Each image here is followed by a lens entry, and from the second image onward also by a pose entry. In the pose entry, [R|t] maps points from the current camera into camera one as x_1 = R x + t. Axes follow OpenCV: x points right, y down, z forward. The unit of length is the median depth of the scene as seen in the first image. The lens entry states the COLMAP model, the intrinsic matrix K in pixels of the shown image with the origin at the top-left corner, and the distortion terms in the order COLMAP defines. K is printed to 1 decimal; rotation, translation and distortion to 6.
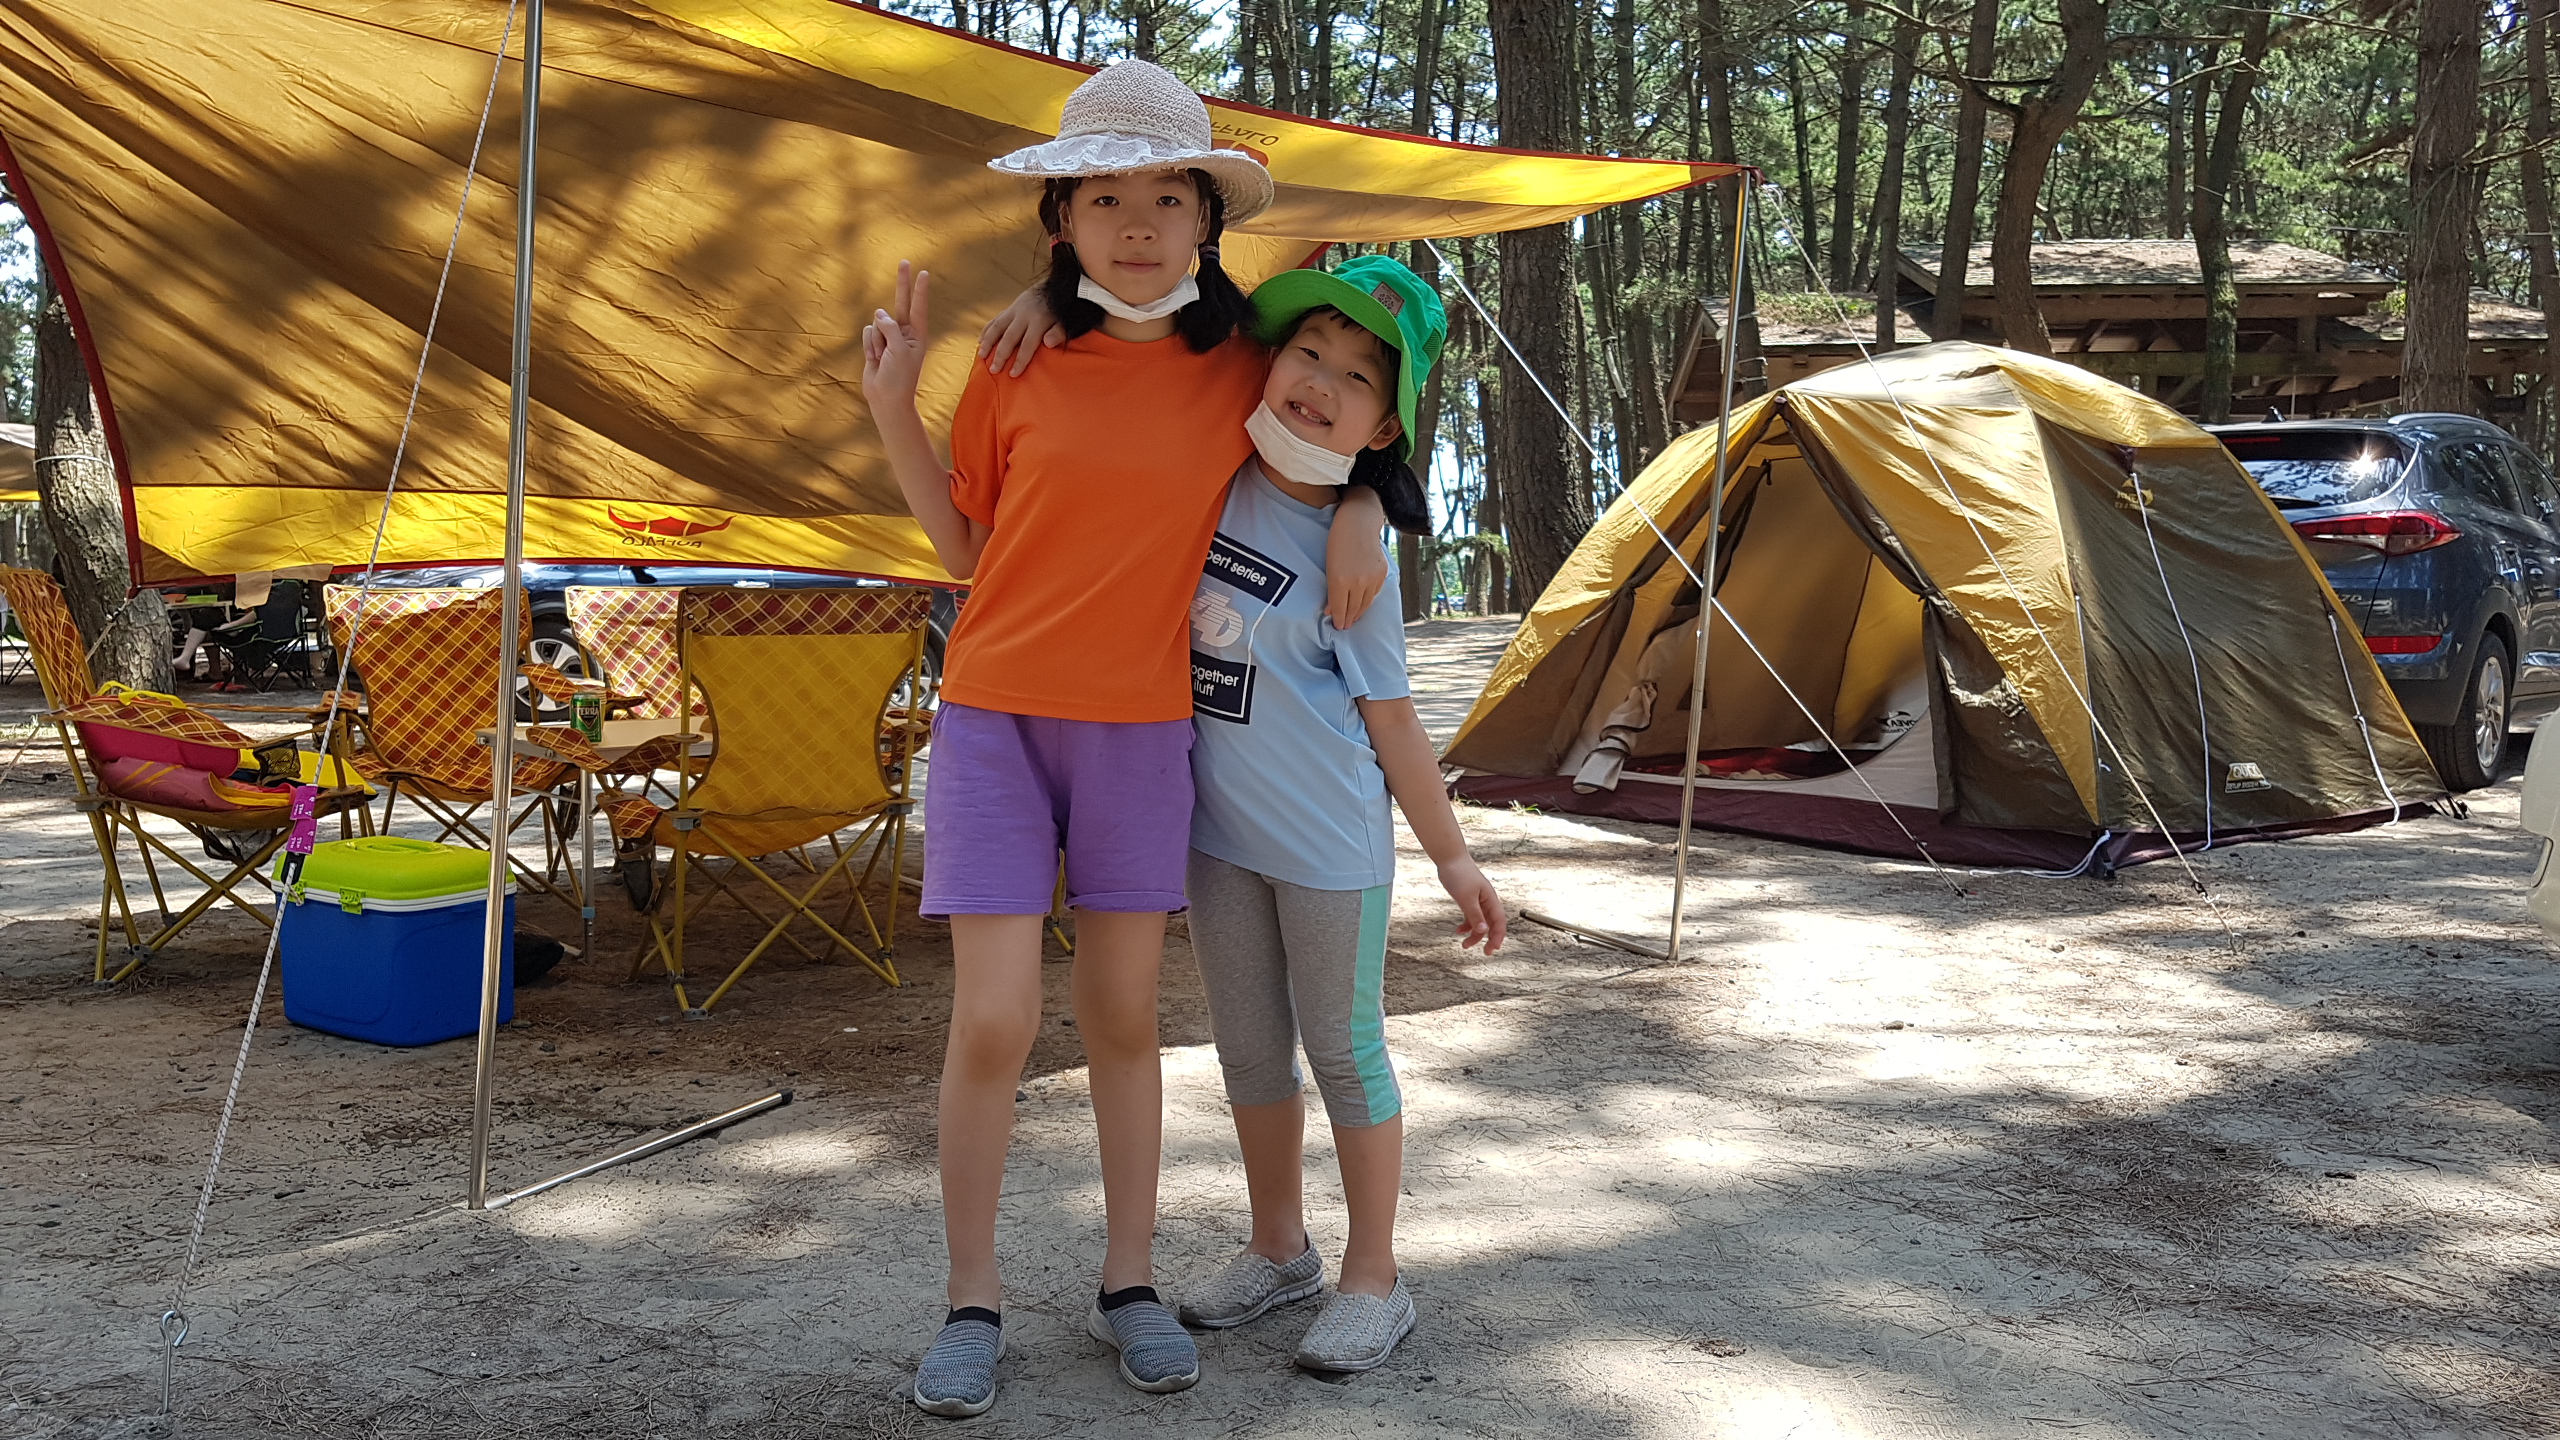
lens RADIAL K [[1847.1, 0, 1209.2], [0, 1847.1, 714.6], [0, 0, 1]] dist [0.059879, -0.113046]
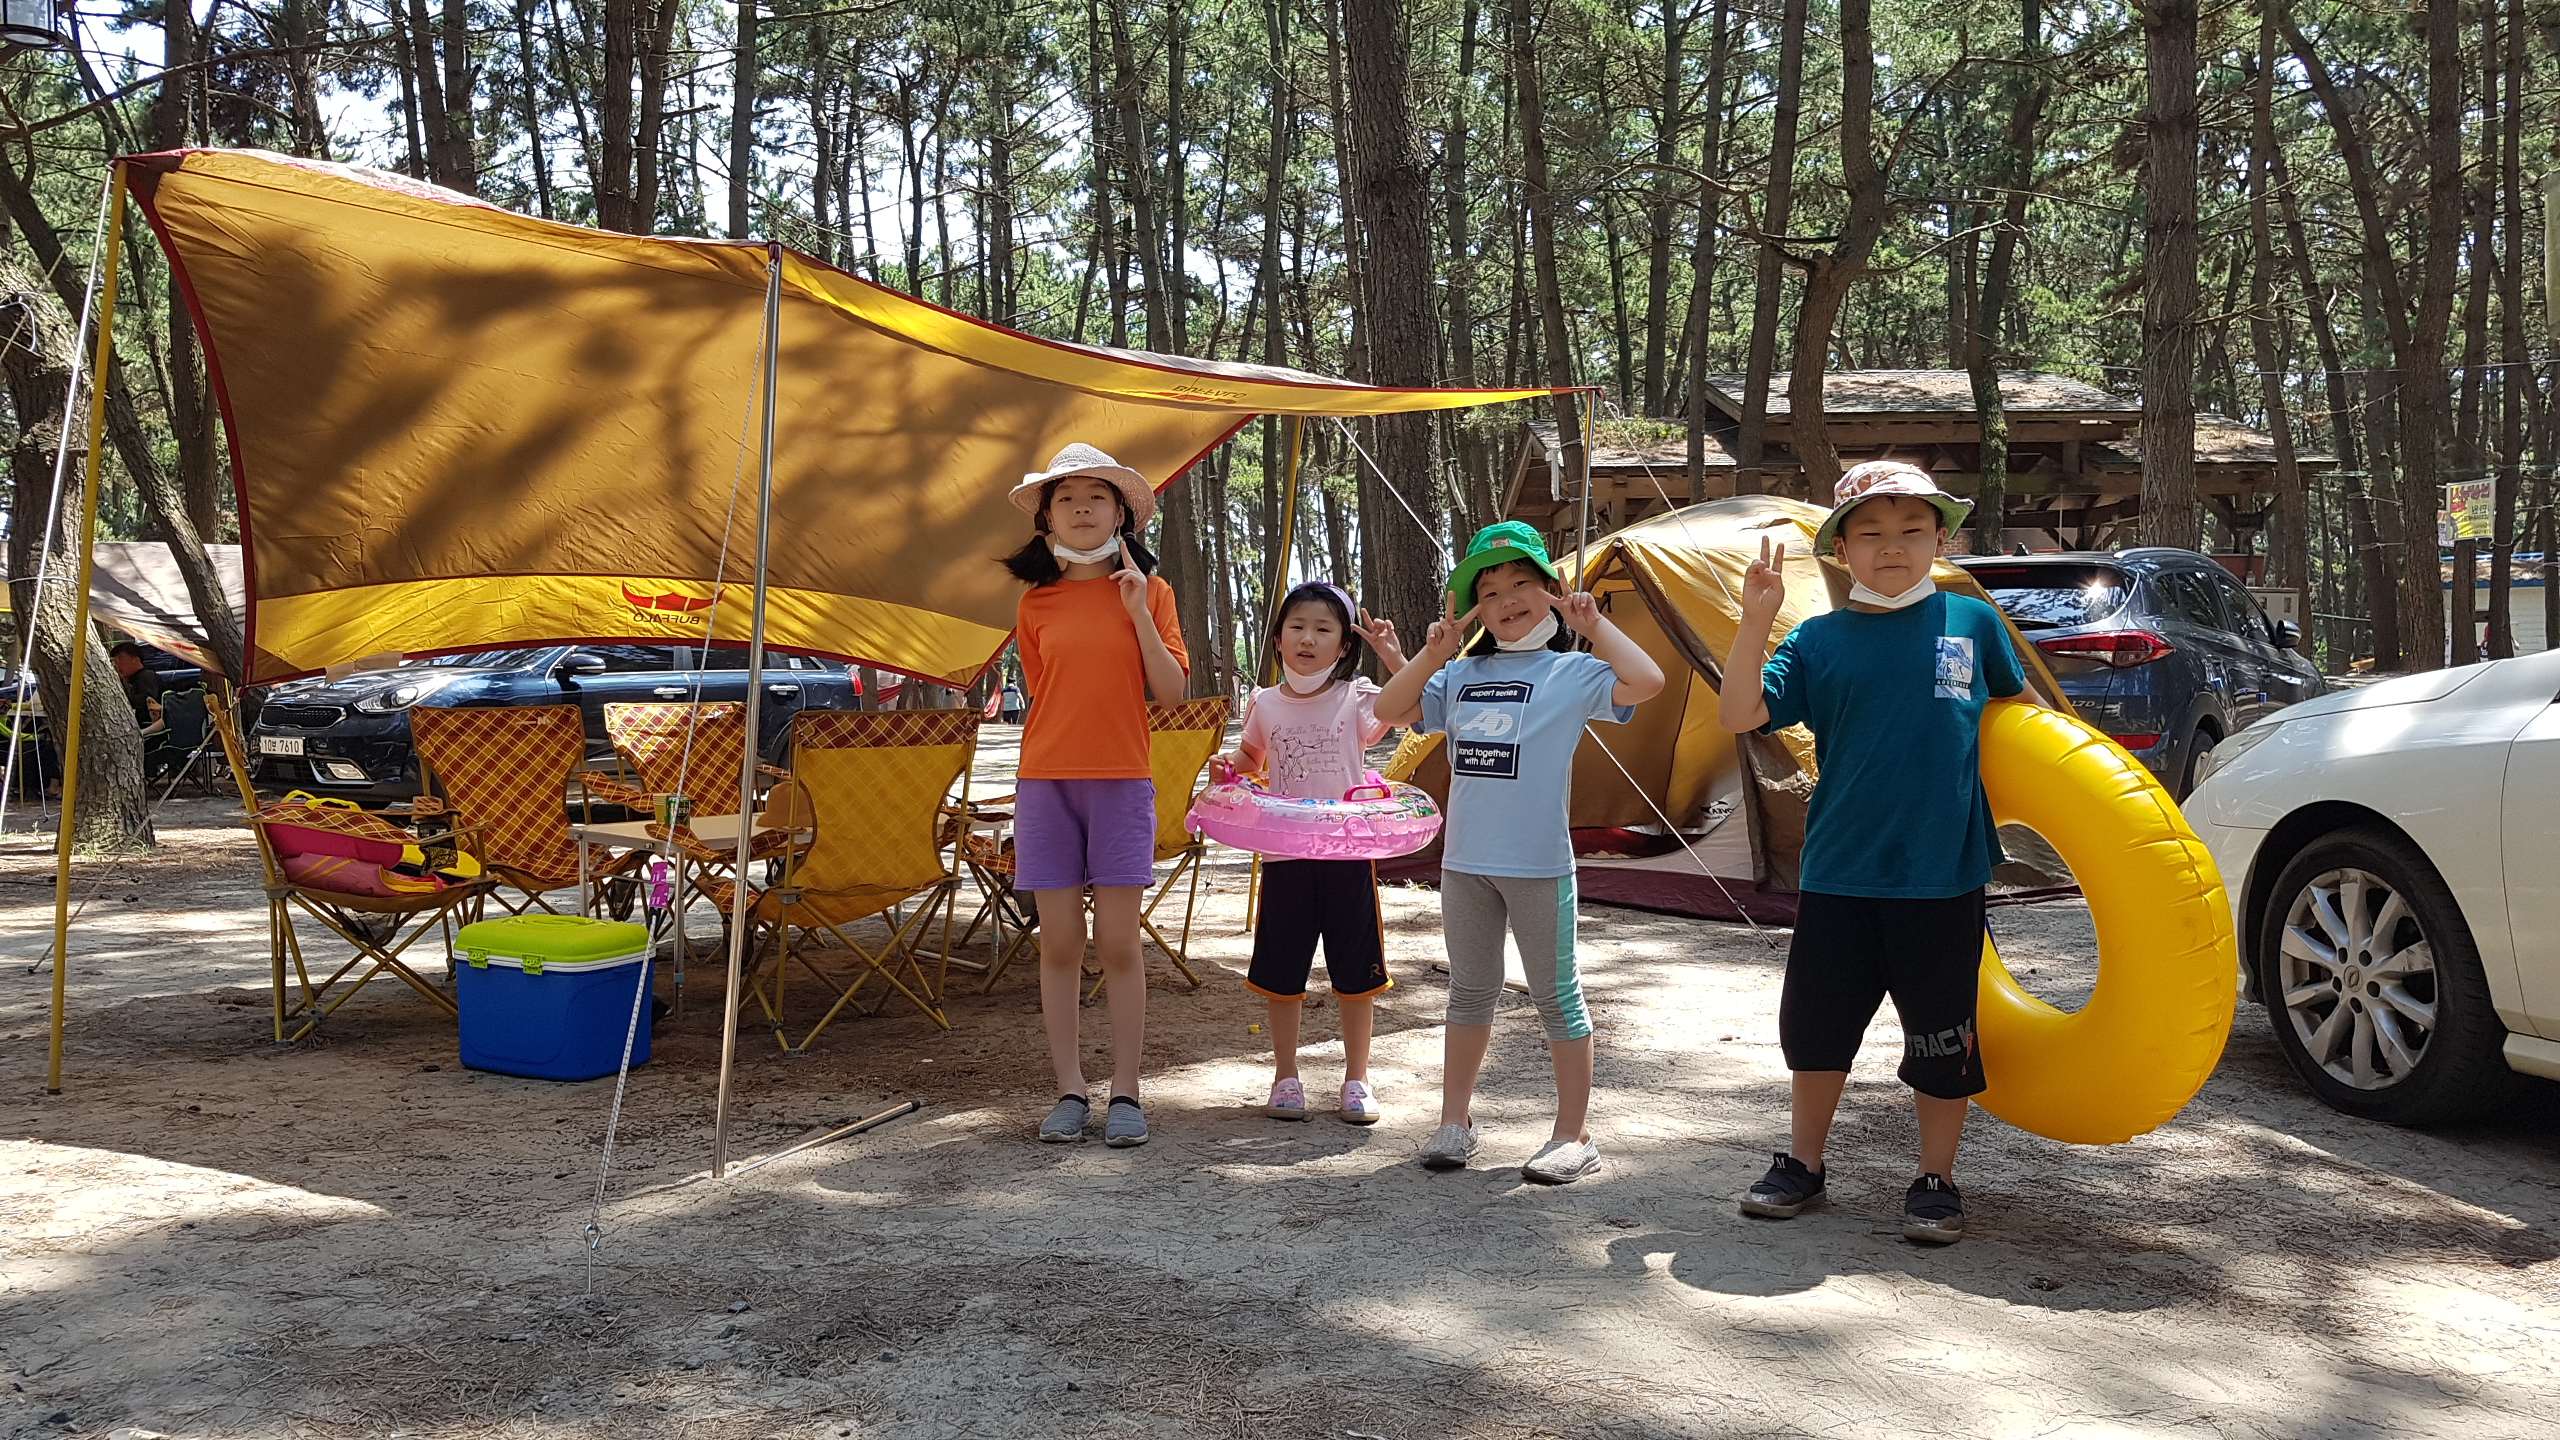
lens RADIAL K [[1830.7, 0, 1224.7], [0, 1830.7, 713.5], [0, 0, 1]] dist [0.112953, -0.195260]
pose [[0.995398, -0.004737, 0.095709, -0.076924], [0.009755, 0.998598, -0.052037, 0.000676], [-0.095328, 0.052731, 0.994048, -0.196385]]
